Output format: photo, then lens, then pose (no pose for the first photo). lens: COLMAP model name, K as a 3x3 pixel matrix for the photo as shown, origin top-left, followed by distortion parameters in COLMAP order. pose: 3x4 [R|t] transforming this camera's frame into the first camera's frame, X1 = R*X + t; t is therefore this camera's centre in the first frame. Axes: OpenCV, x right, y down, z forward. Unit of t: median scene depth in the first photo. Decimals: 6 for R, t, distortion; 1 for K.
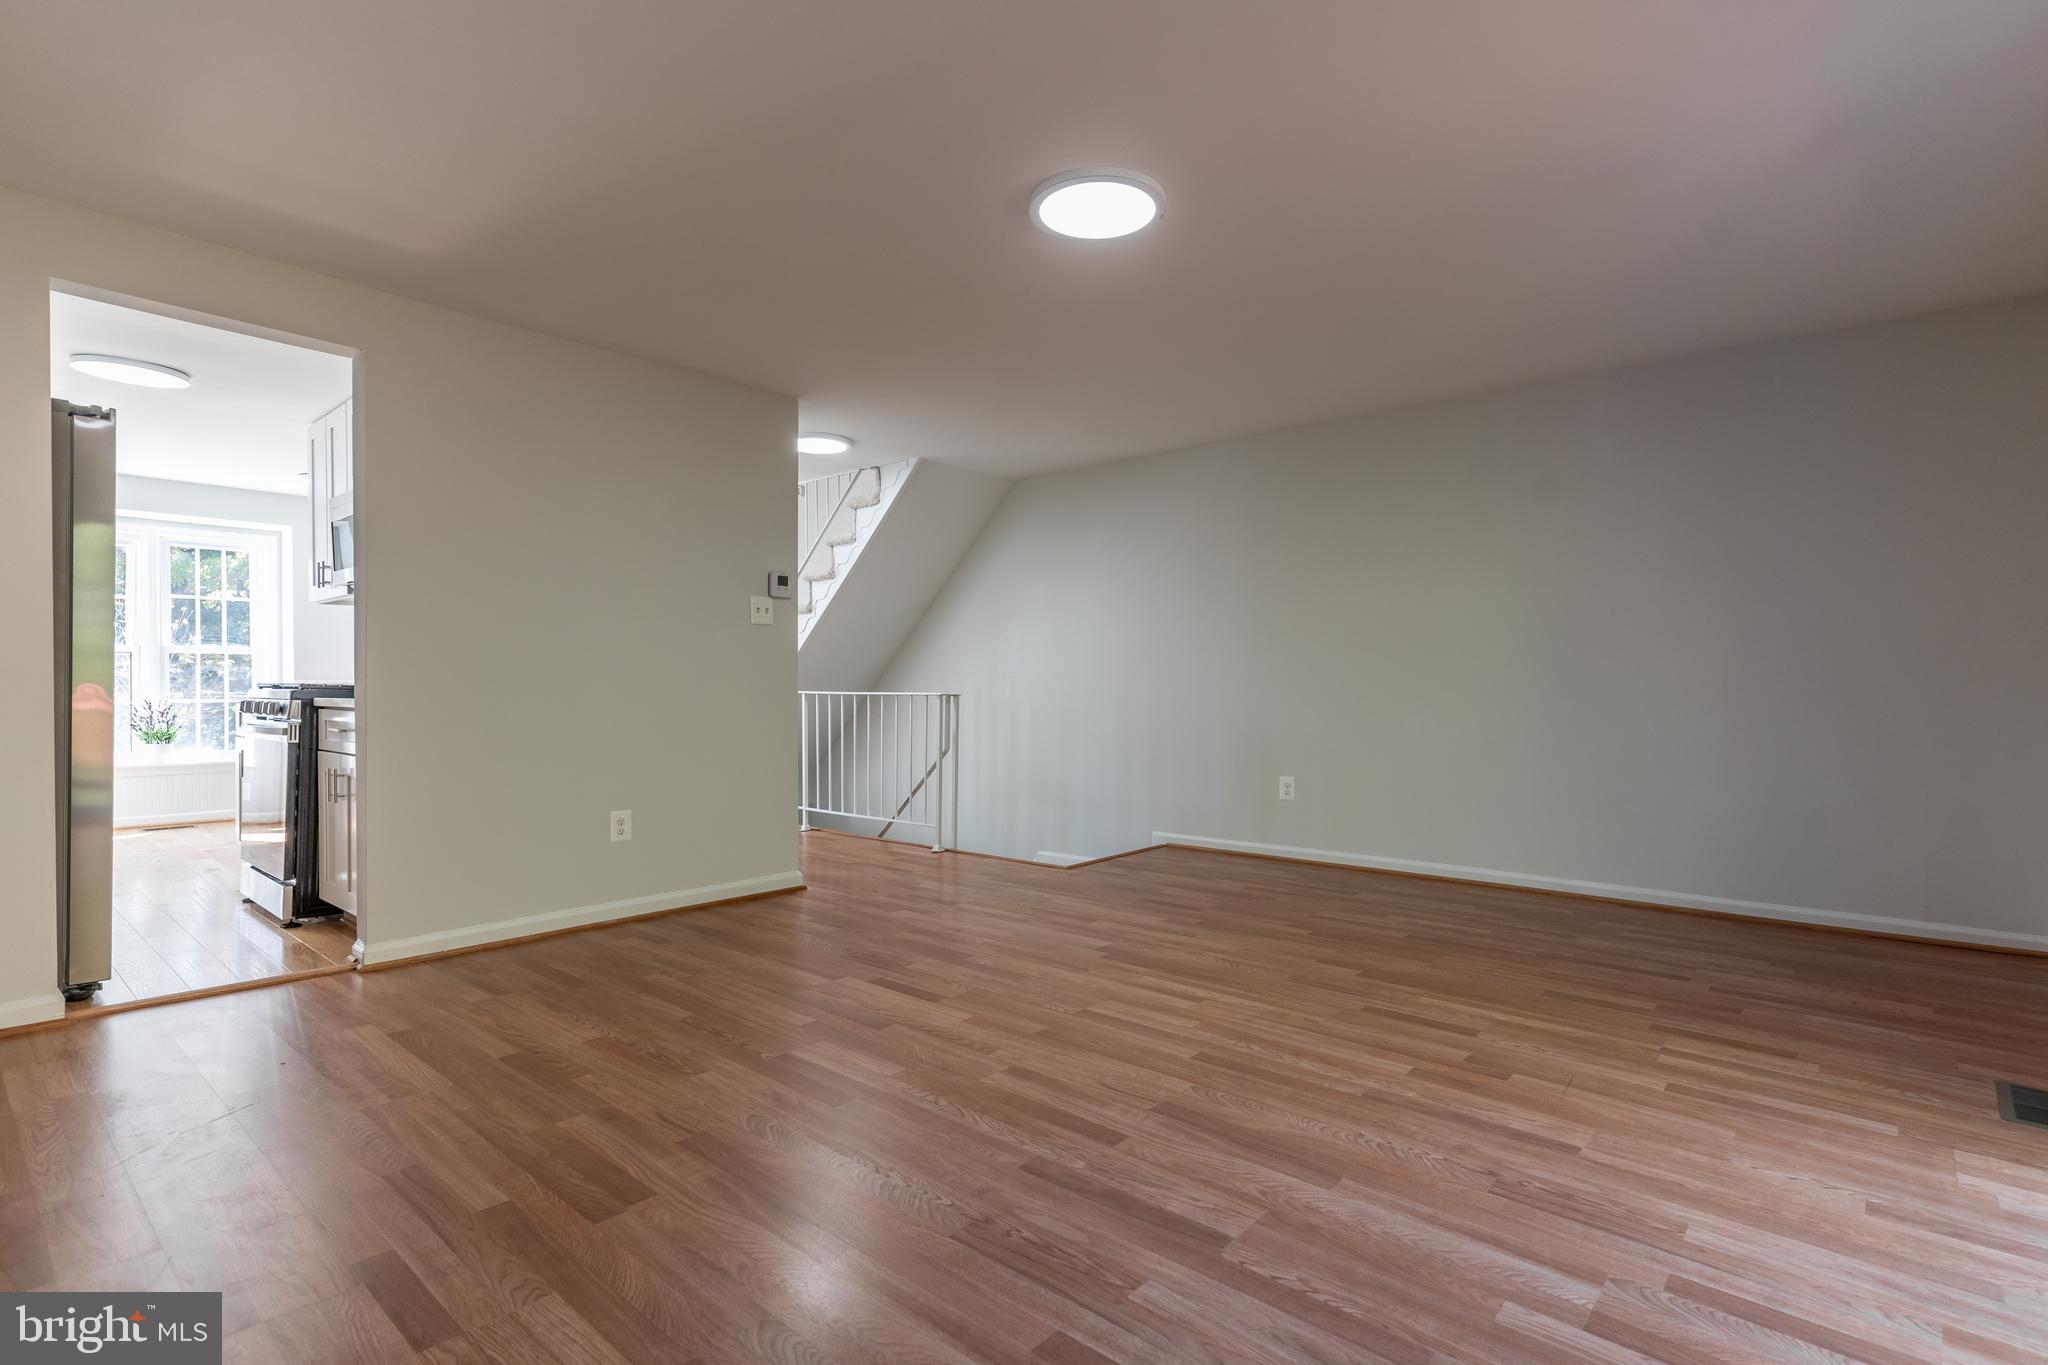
lens RADIAL K [[994.1, 0, 1024.0], [0, 994.1, 682.5], [0, 0, 1]] dist [-0.000371, 0.000280]
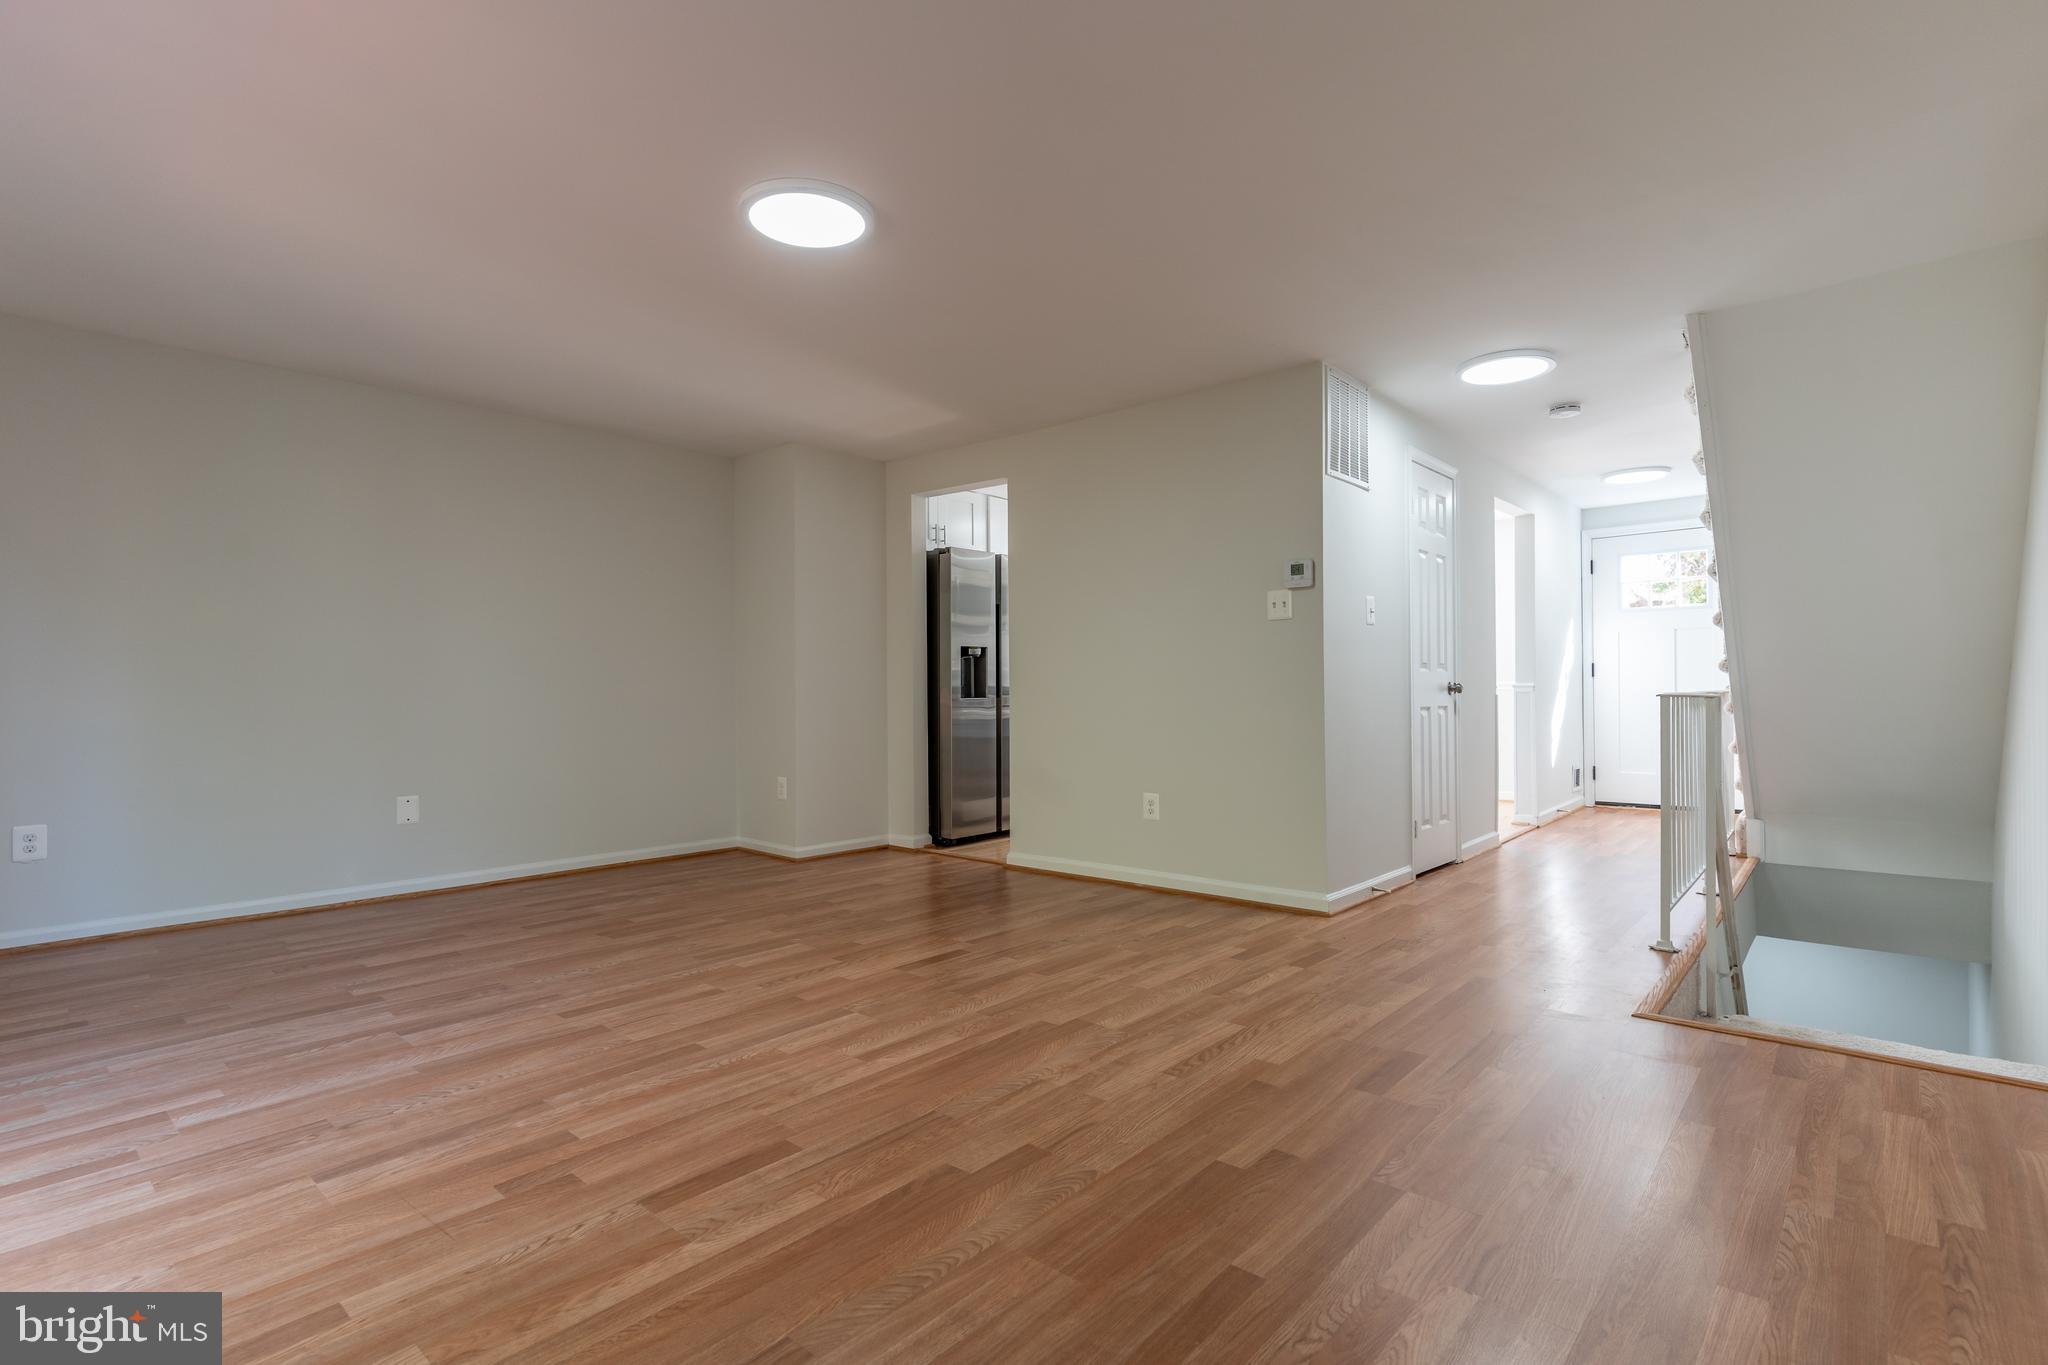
lens RADIAL K [[977.9, 0, 1008.9], [0, 977.9, 682.2], [0, 0, 1]] dist [0.001258, -0.001633]
pose [[-0.014886, -0.011558, -0.999822, 1.165674], [0.010535, 0.999876, -0.011715, 0.014806], [0.999834, -0.010708, -0.014762, 1.320780]]
